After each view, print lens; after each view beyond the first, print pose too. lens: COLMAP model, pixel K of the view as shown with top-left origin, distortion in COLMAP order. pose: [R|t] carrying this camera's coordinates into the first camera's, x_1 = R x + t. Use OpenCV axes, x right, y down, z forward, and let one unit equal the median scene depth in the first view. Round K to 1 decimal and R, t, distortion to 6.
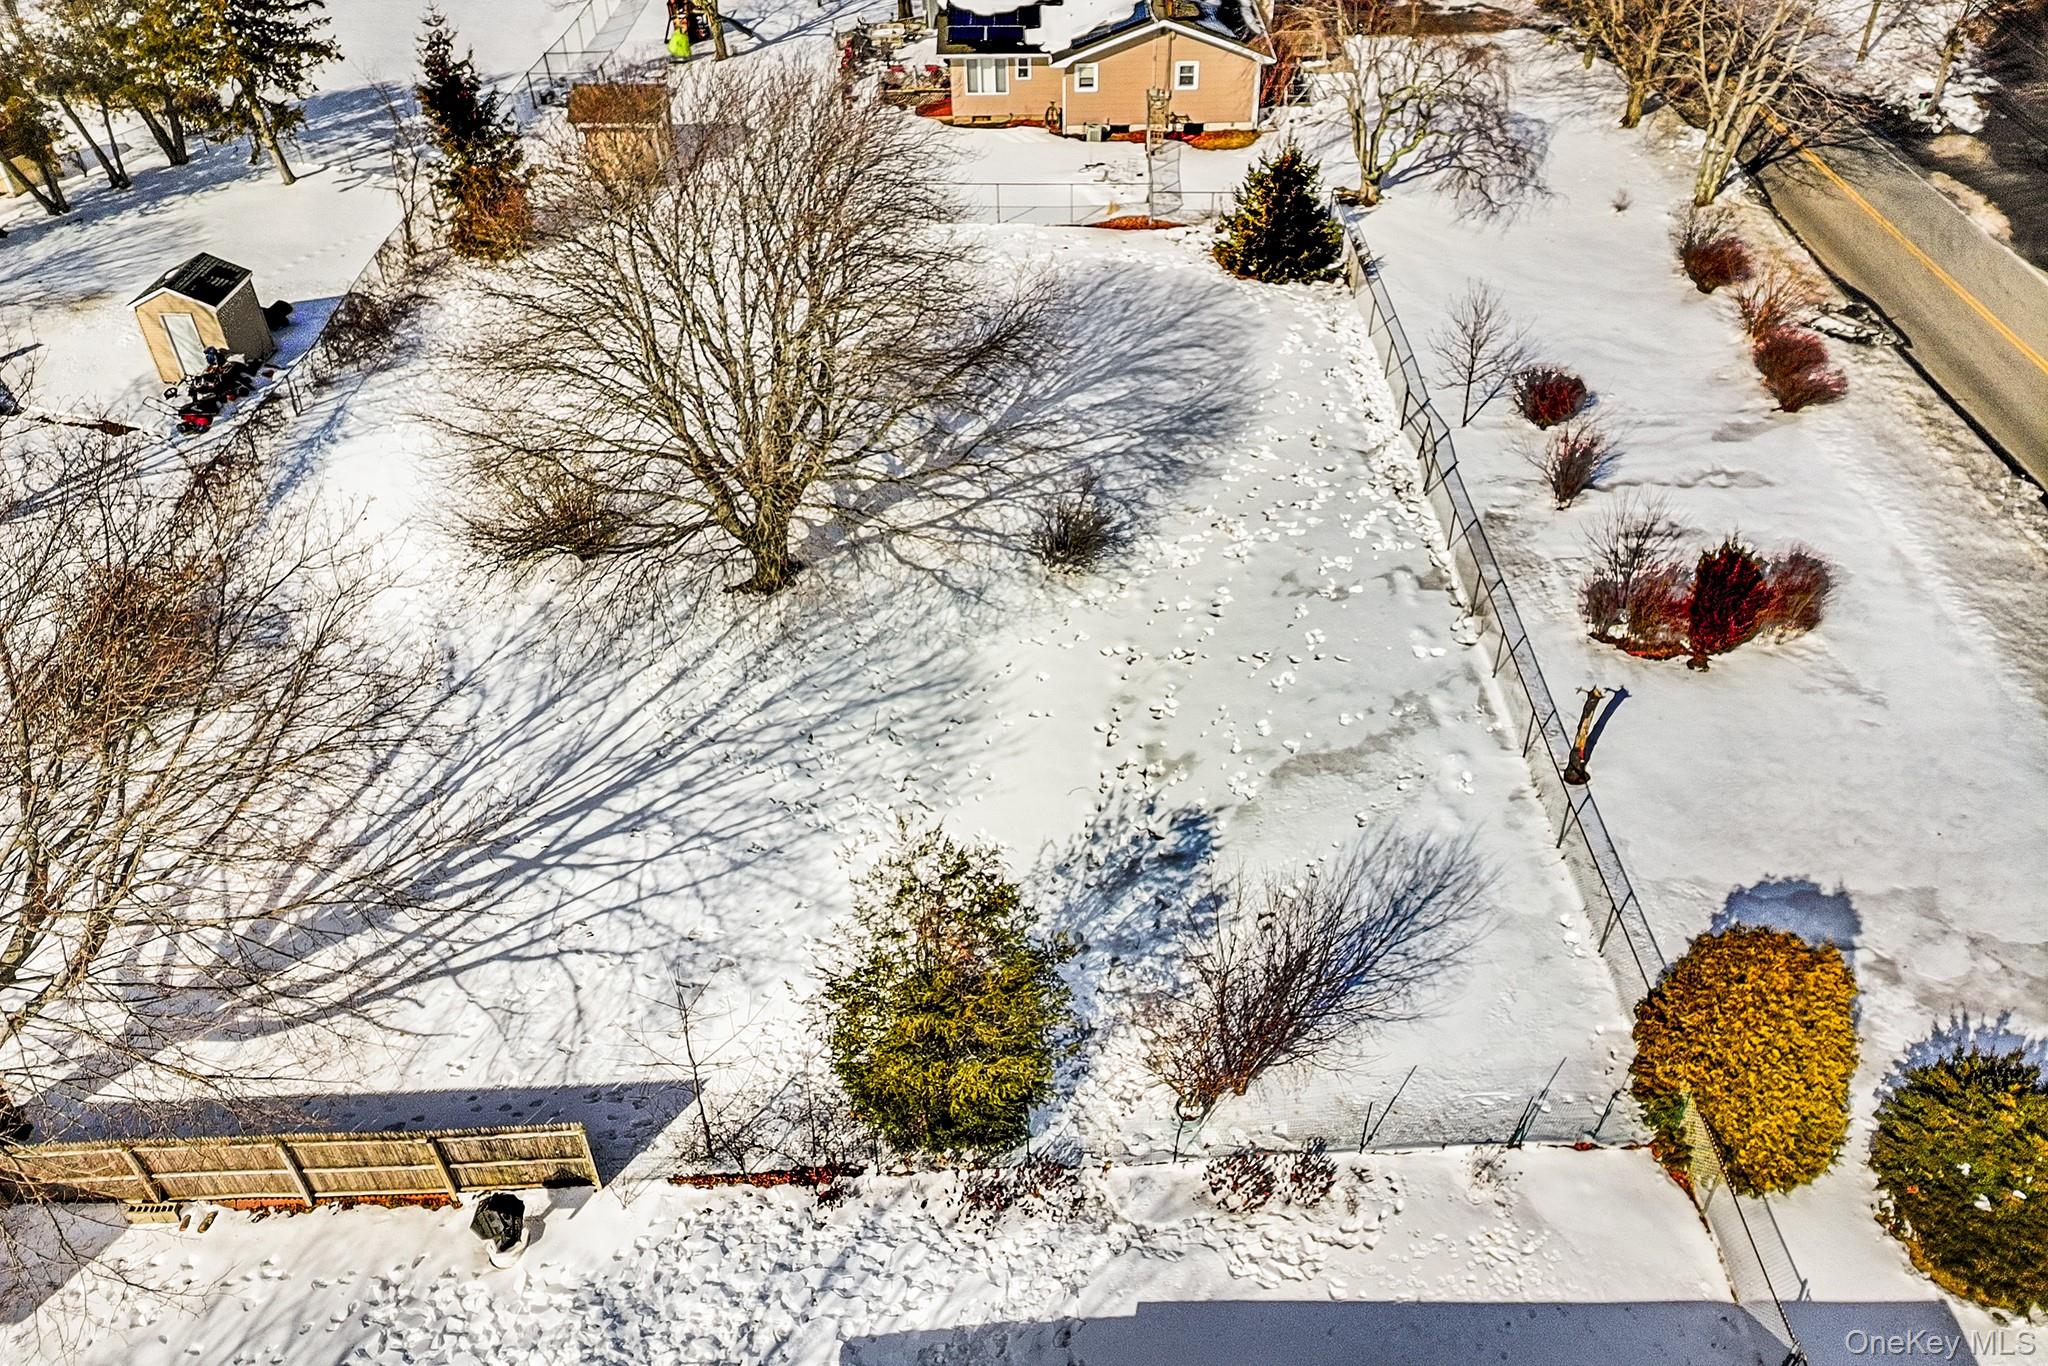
lens RADIAL K [[1512.7, 0, 1031.2], [0, 1512.7, 691.9], [0, 0, 1]] dist [0.063279, -0.066203]
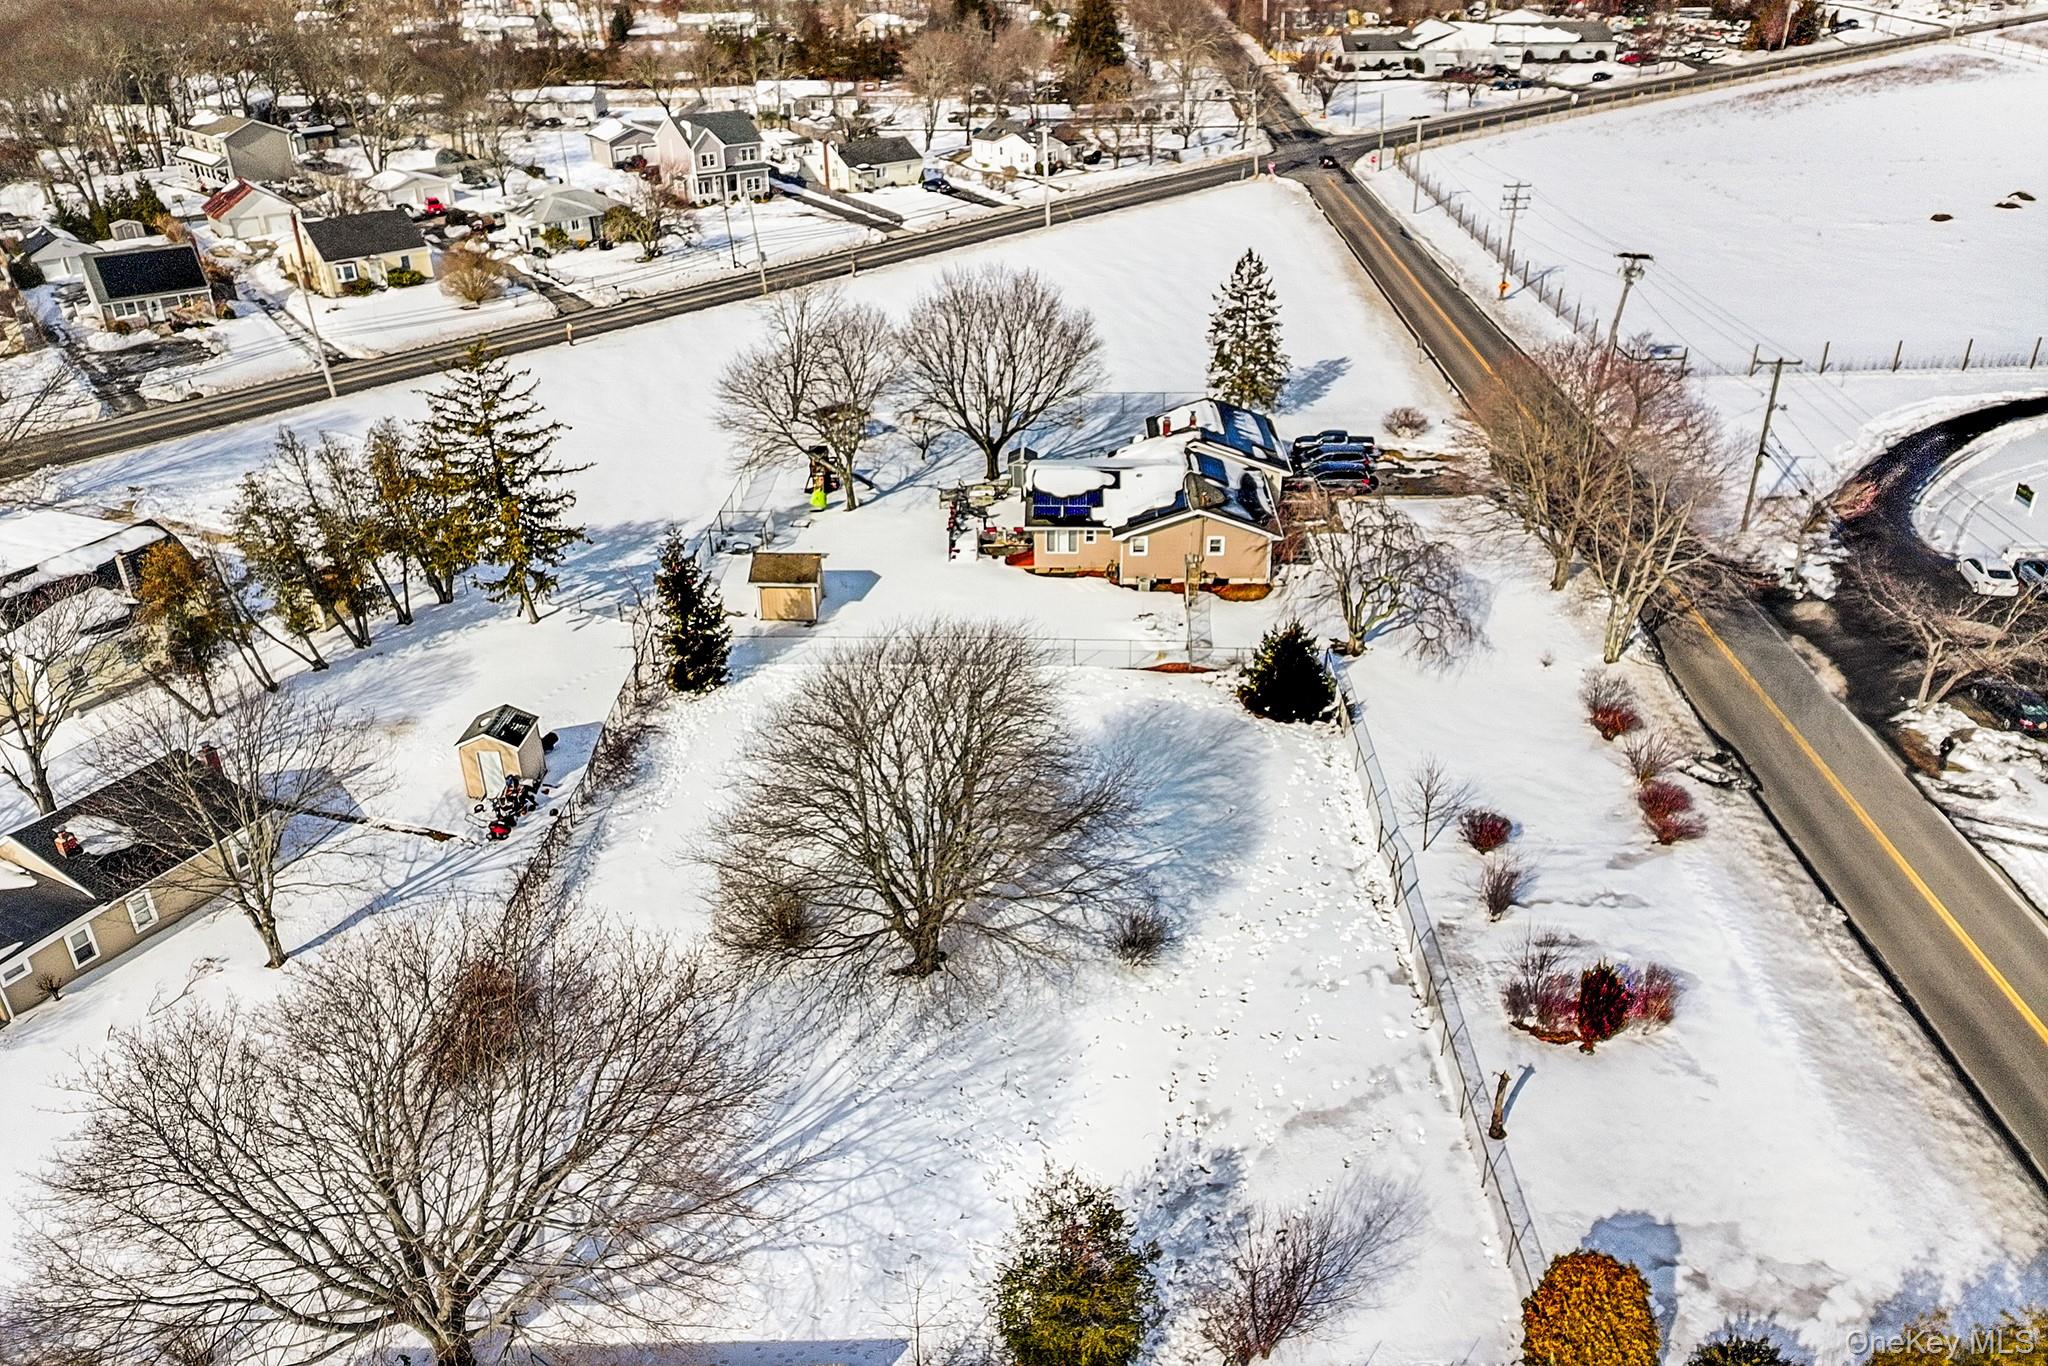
lens RADIAL K [[1512.7, 0, 1031.2], [0, 1512.7, 691.9], [0, 0, 1]] dist [0.063279, -0.066203]
pose [[0.999761, 0.016752, -0.014034, -0.050577], [-0.018959, 0.984264, -0.175684, -0.068904], [0.010870, 0.175908, 0.984347, -0.367311]]
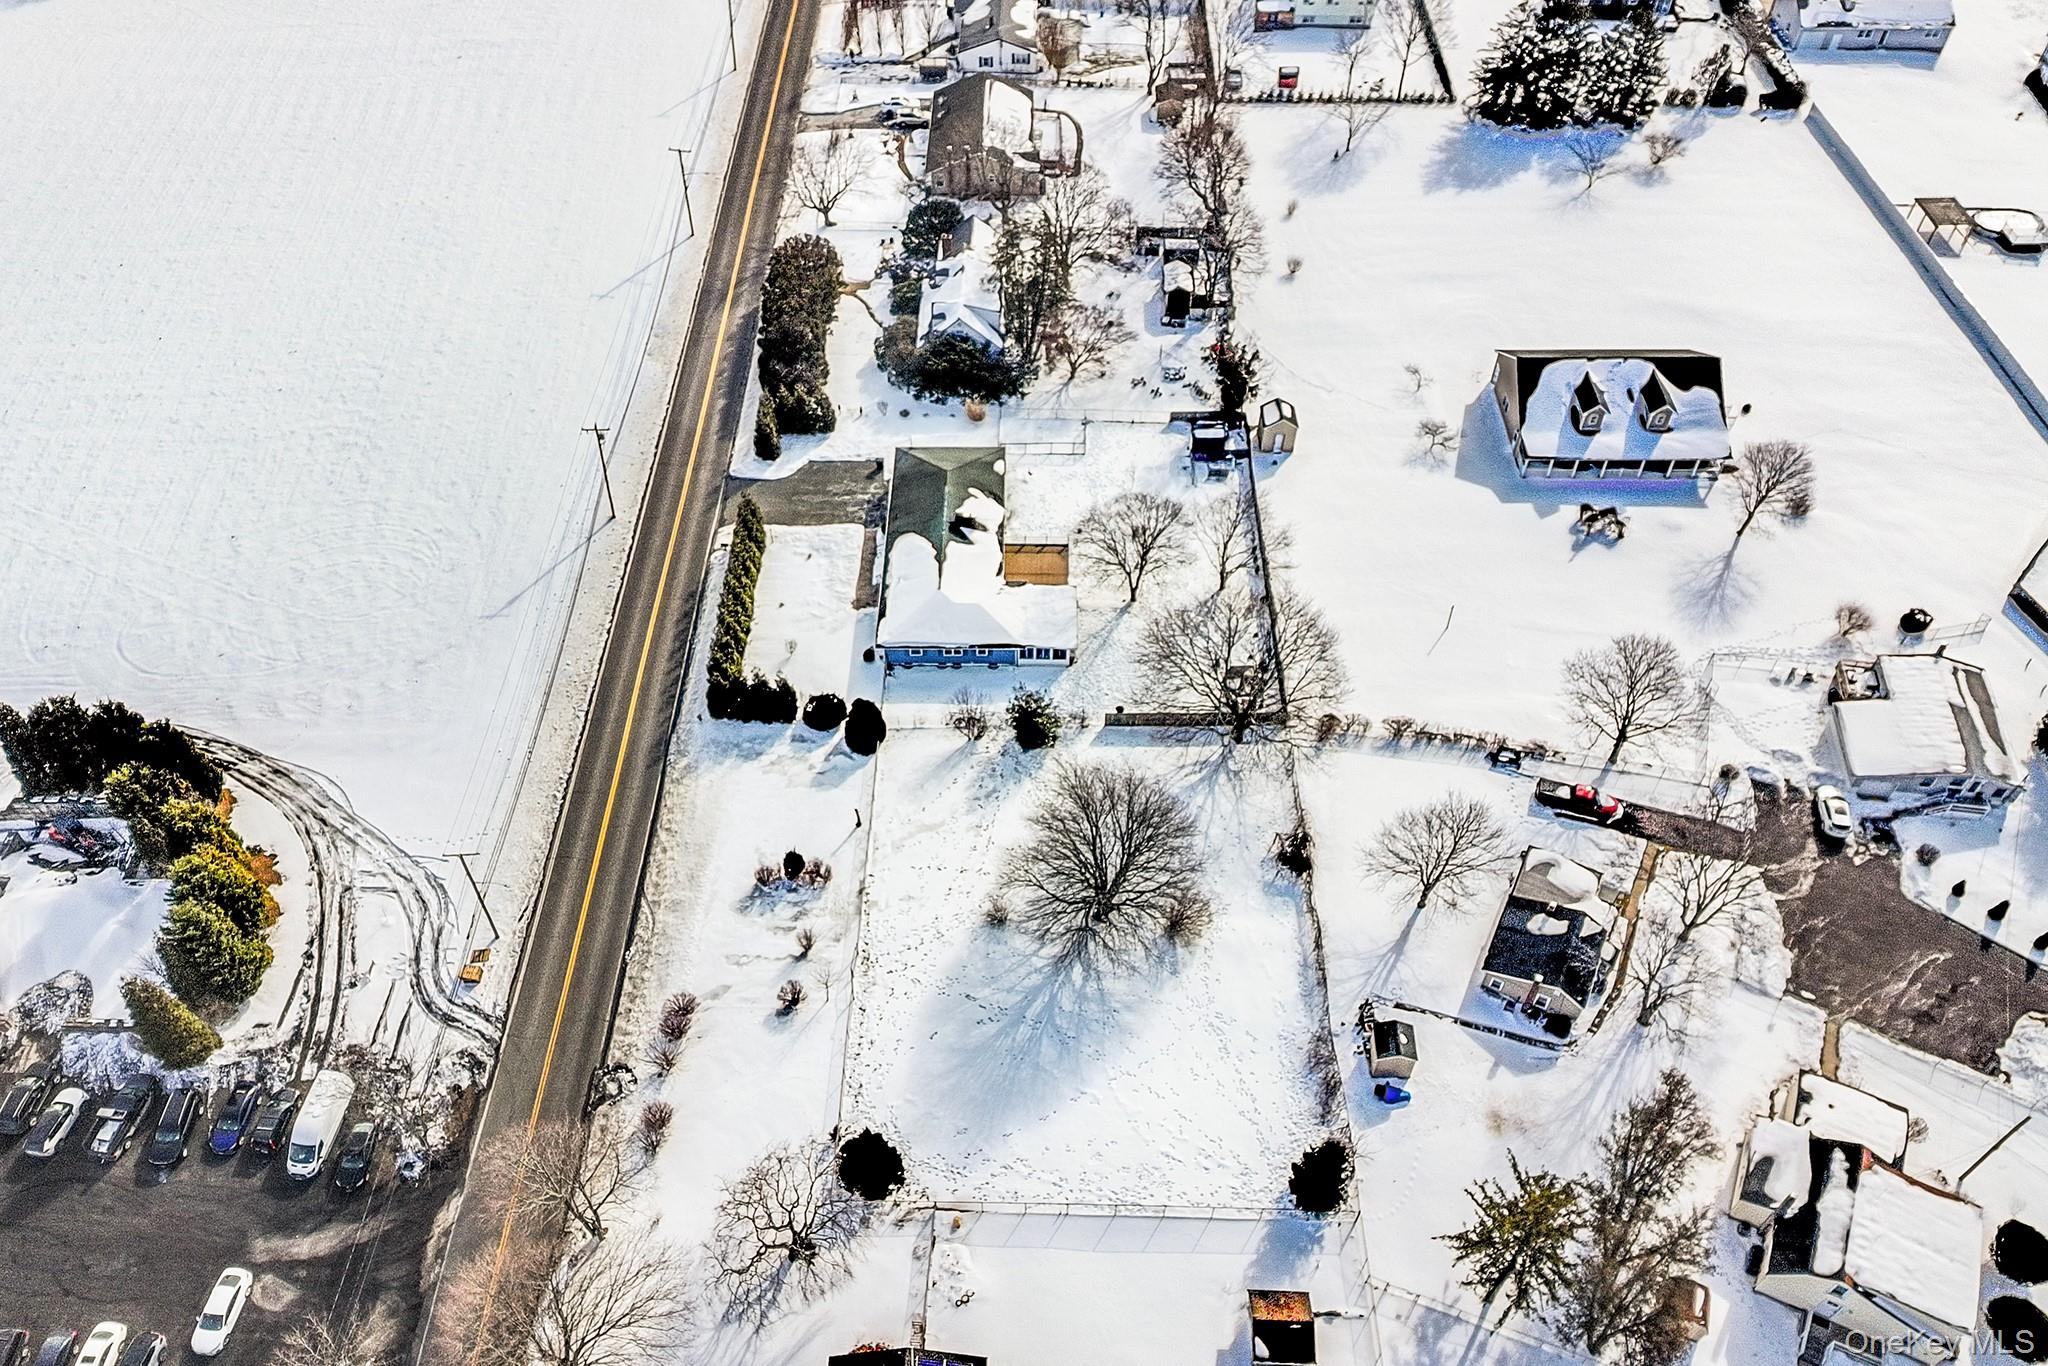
lens RADIAL K [[1512.7, 0, 1031.2], [0, 1512.7, 691.9], [0, 0, 1]] dist [0.063279, -0.066203]
pose [[-0.999838, 0.005122, 0.017250, -0.075950], [0.017422, 0.035637, 0.999213, -2.553978], [0.004503, 0.999352, -0.035721, 0.608139]]
